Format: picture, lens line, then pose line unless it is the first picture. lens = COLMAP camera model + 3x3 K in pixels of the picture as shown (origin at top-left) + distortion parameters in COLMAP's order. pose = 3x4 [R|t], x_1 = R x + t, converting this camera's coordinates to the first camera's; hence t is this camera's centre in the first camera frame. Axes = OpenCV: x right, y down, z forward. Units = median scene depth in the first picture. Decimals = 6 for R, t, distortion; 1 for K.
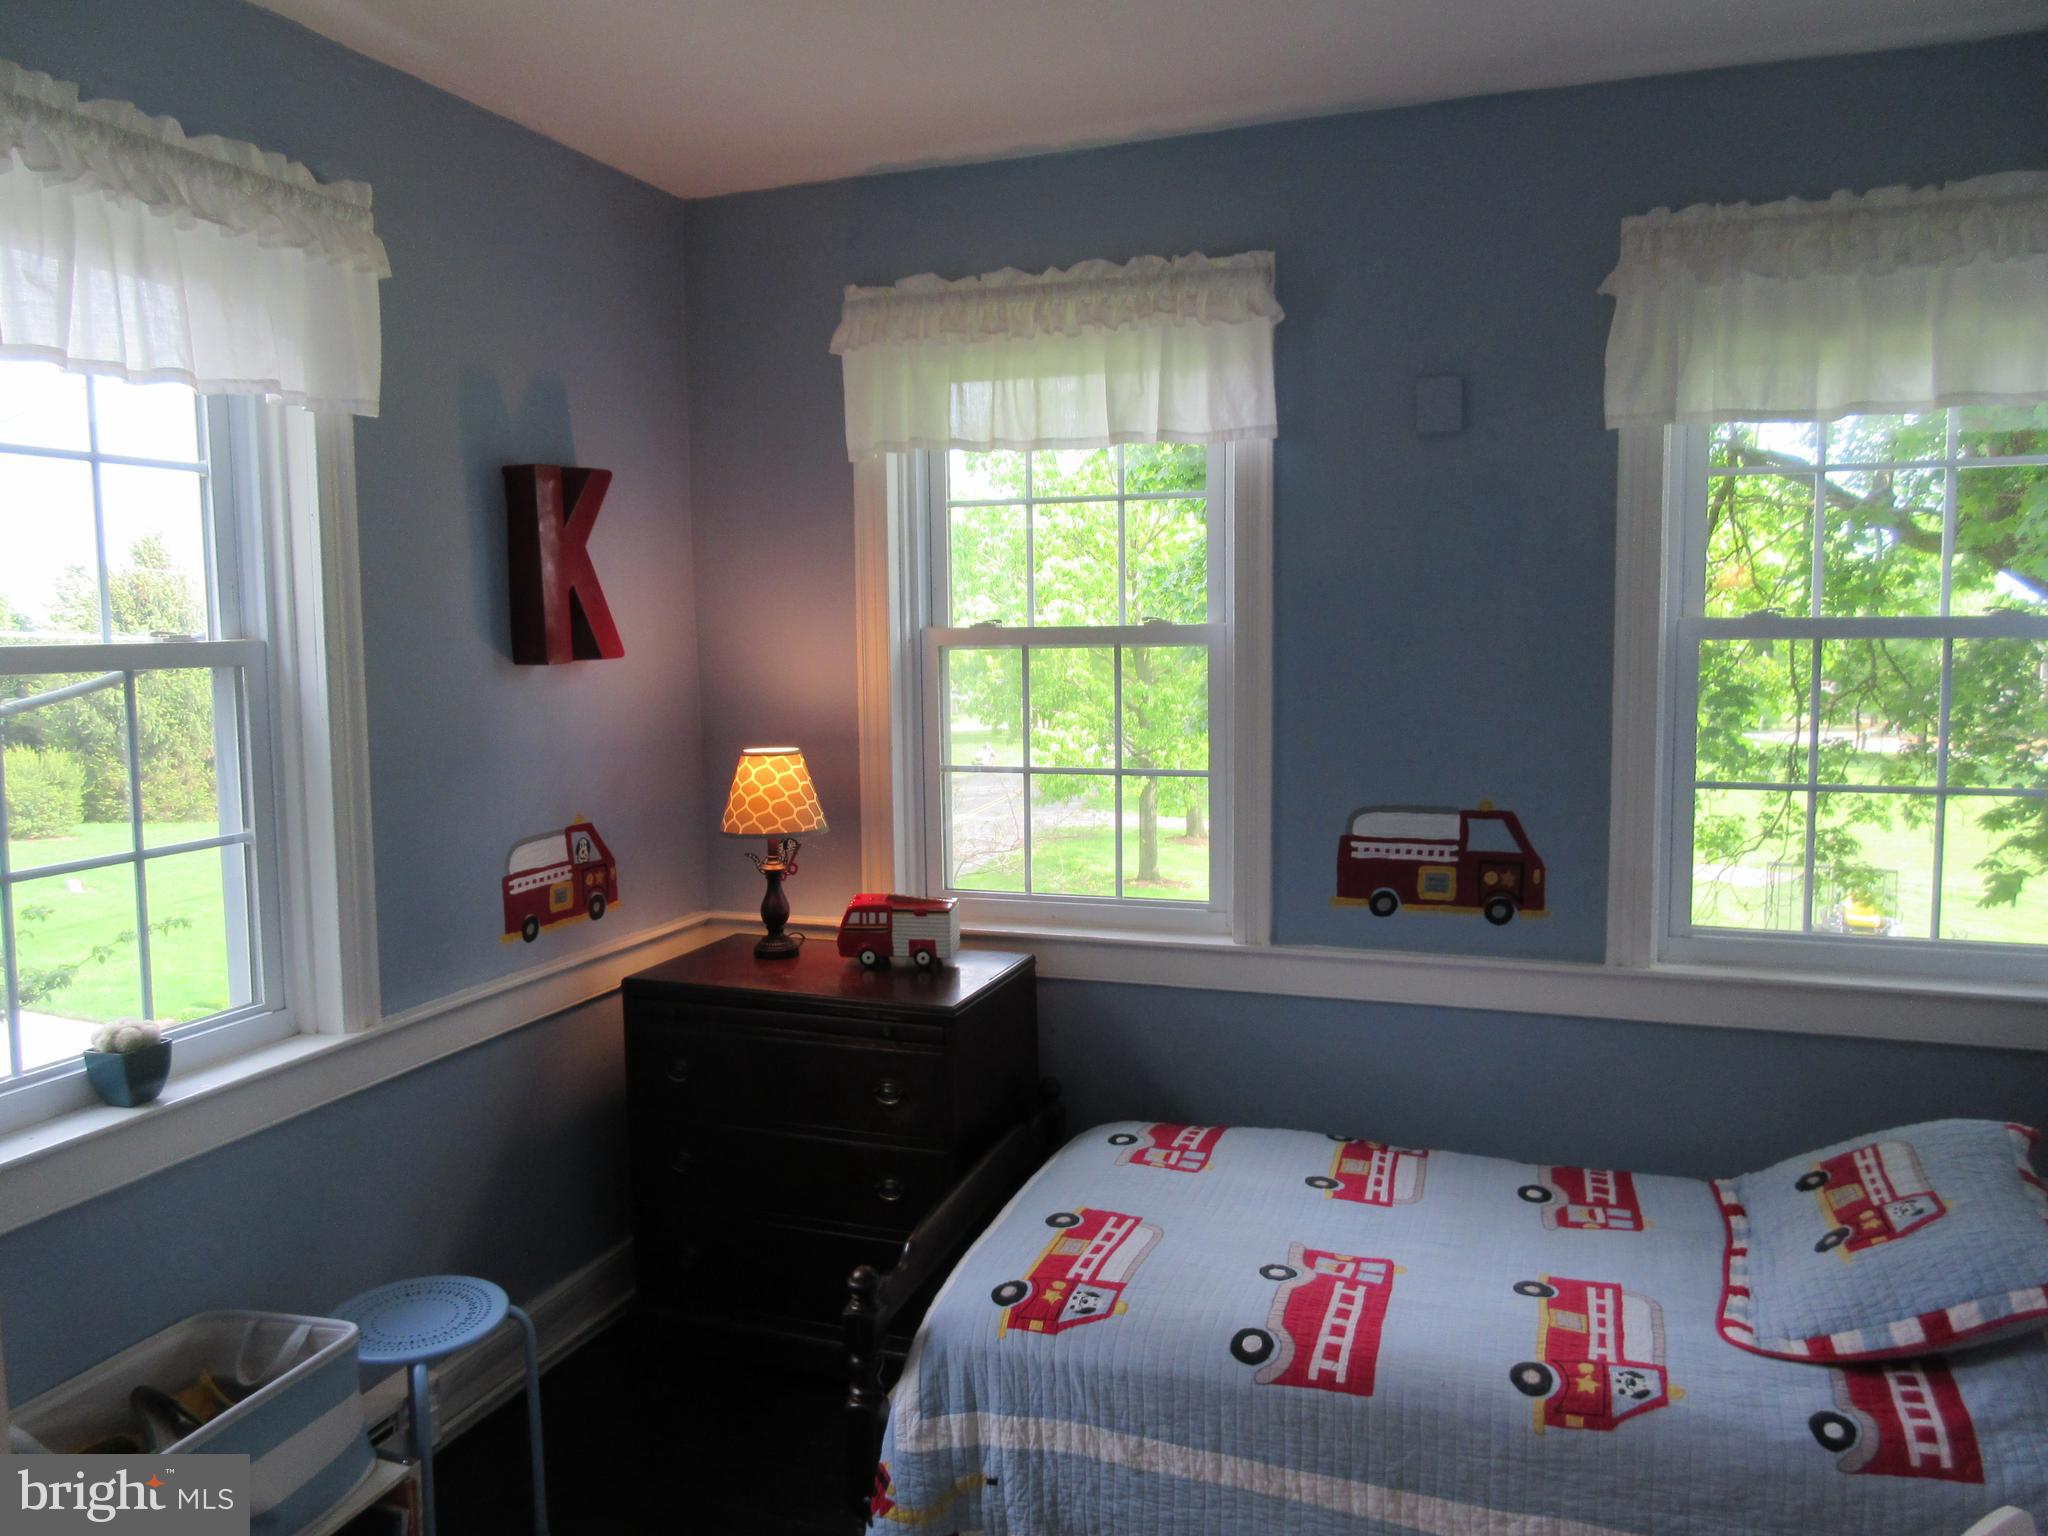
lens RADIAL K [[1528.6, 0, 1021.7], [0, 1528.6, 759.6], [0, 0, 1]] dist [-0.006228, 0.004176]
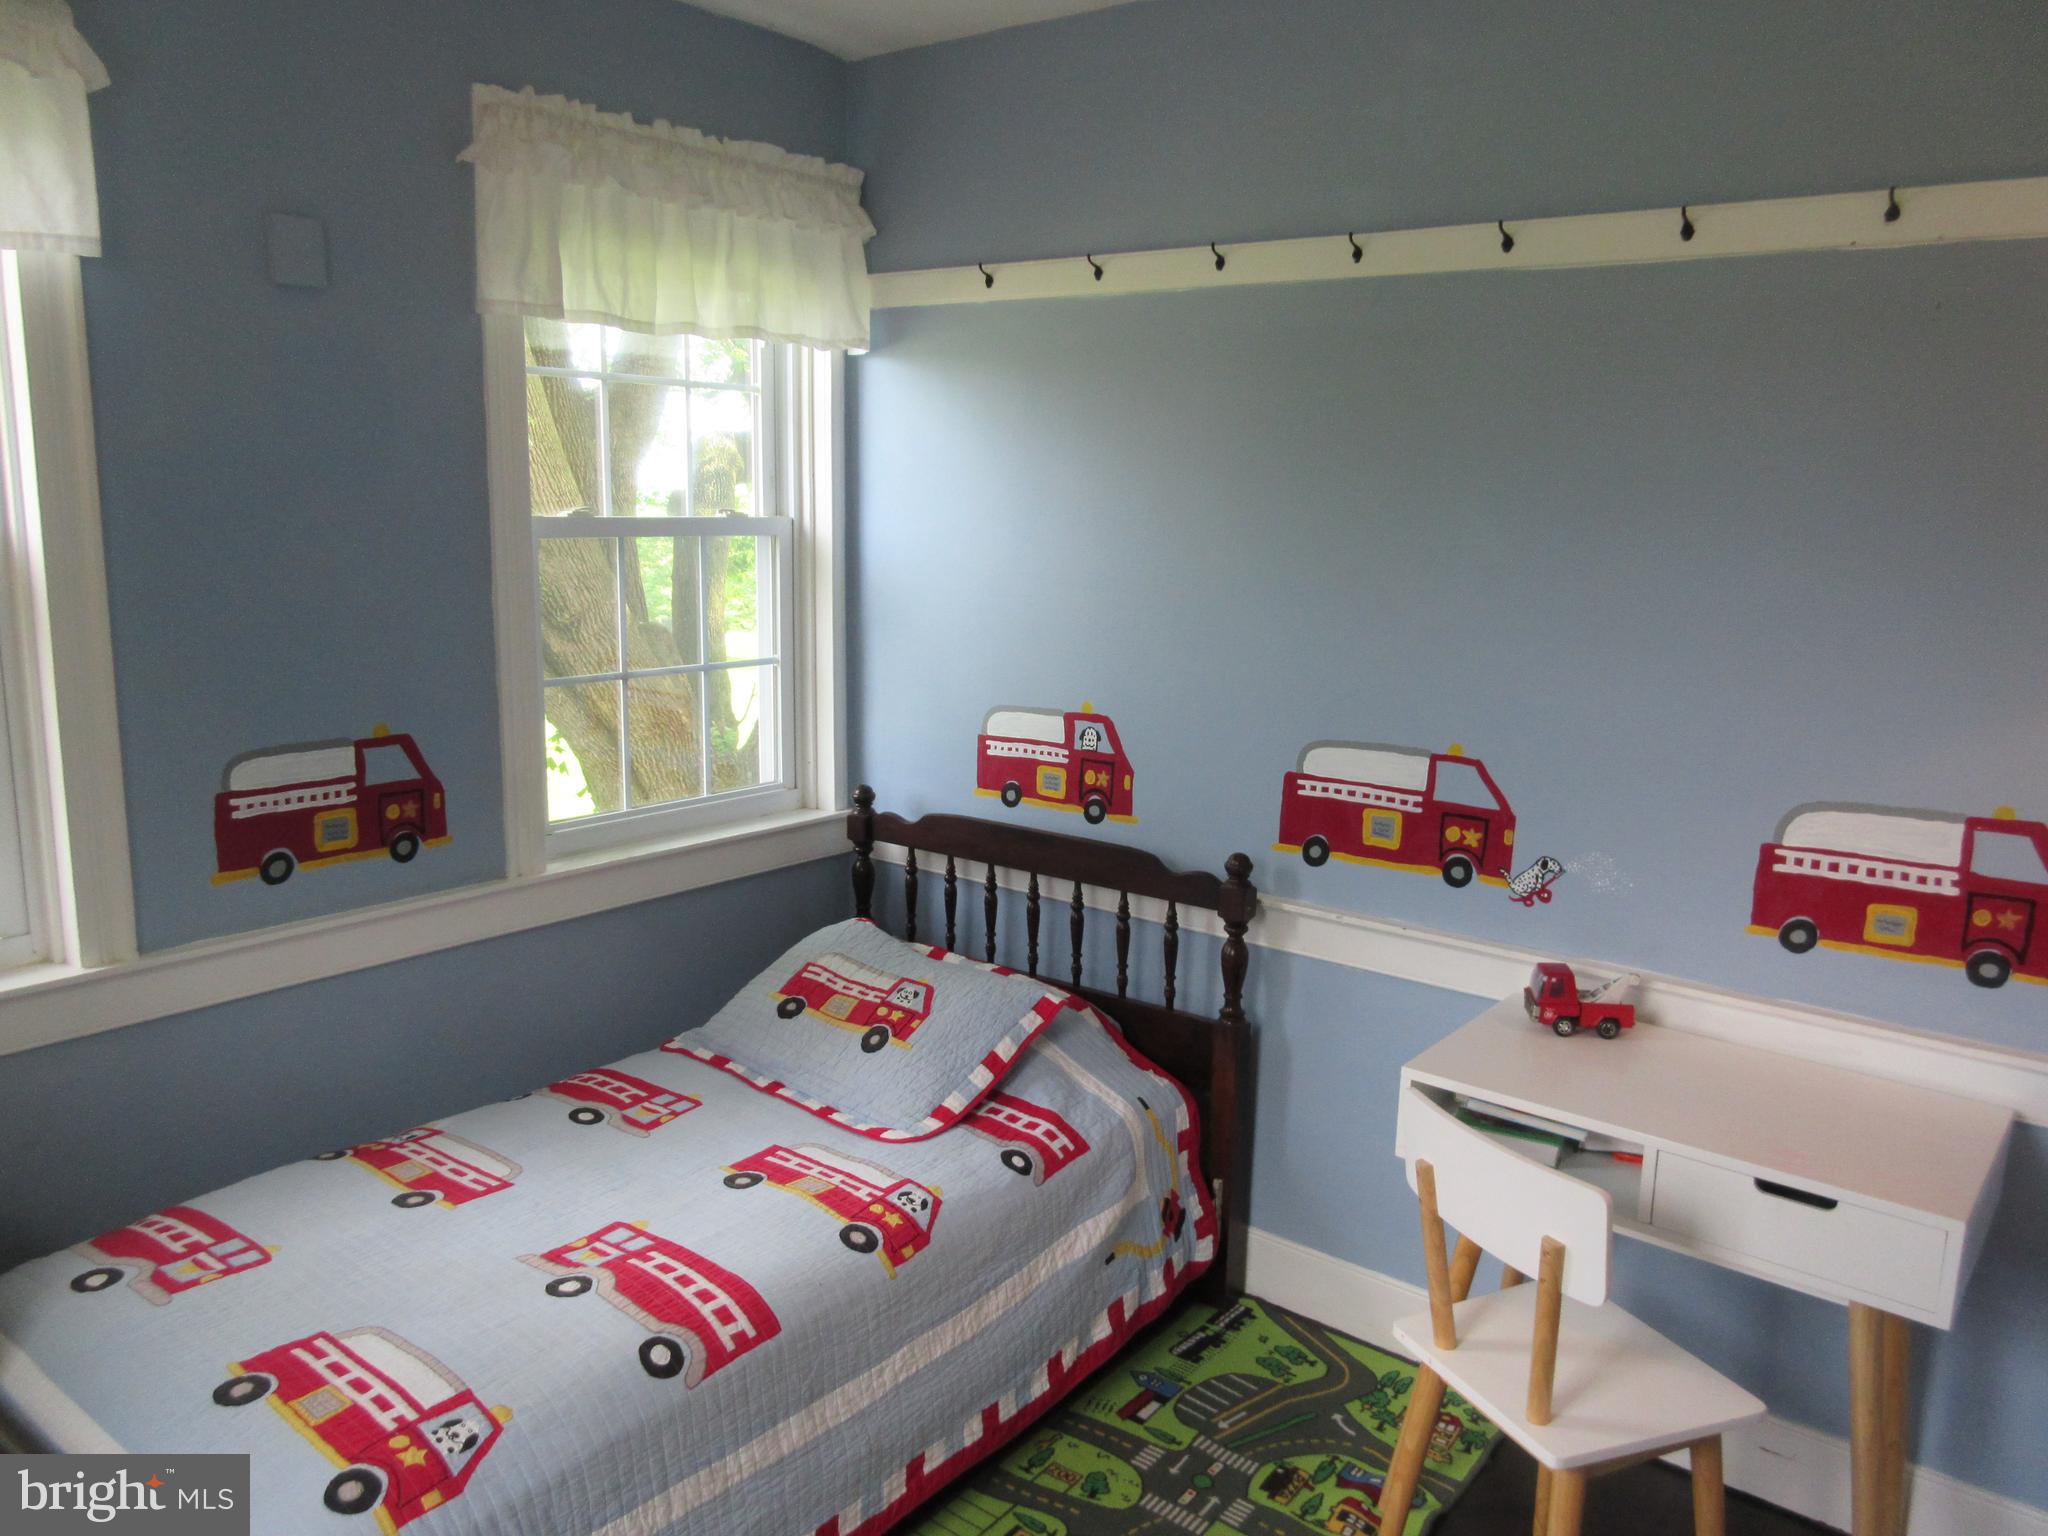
lens RADIAL K [[1528.6, 0, 1021.7], [0, 1528.6, 759.6], [0, 0, 1]] dist [-0.006228, 0.004176]
pose [[0.309476, -0.141555, 0.940312, -0.490254], [0.075349, 0.989399, 0.124146, -0.041759], [-0.947917, 0.032431, 0.316861, 0.453006]]
